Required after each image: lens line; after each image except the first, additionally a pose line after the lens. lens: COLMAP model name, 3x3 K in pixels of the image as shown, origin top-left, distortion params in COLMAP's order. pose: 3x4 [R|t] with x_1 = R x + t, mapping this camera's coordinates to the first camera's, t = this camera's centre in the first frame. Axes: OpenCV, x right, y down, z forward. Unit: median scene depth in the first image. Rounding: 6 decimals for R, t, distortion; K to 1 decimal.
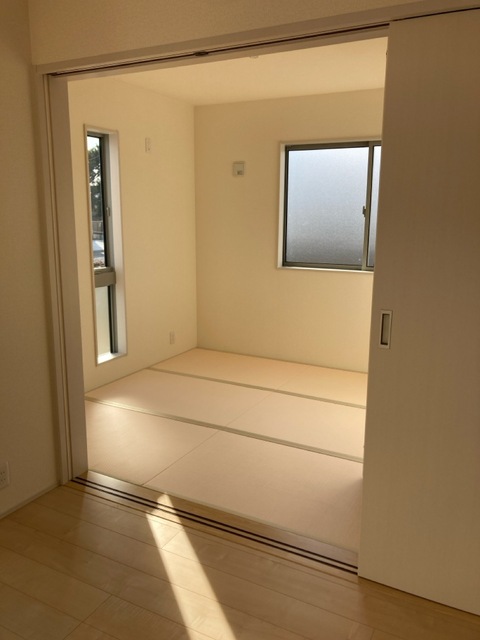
lens RADIAL K [[519.3, 0, 240.0], [0, 519.3, 320.0], [0, 0, 1]] dist [0.029511, -0.002169]
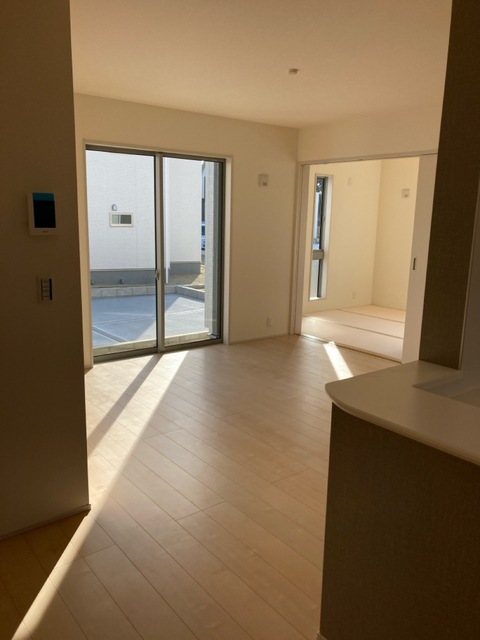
lens RADIAL K [[519.3, 0, 240.0], [0, 519.3, 320.0], [0, 0, 1]] dist [0.029511, -0.002169]
pose [[0.914158, 0.089350, -0.395387, 0.234600], [-0.097122, 0.995272, 0.000360, 0.174920], [0.393550, 0.038072, 0.918515, -0.784207]]
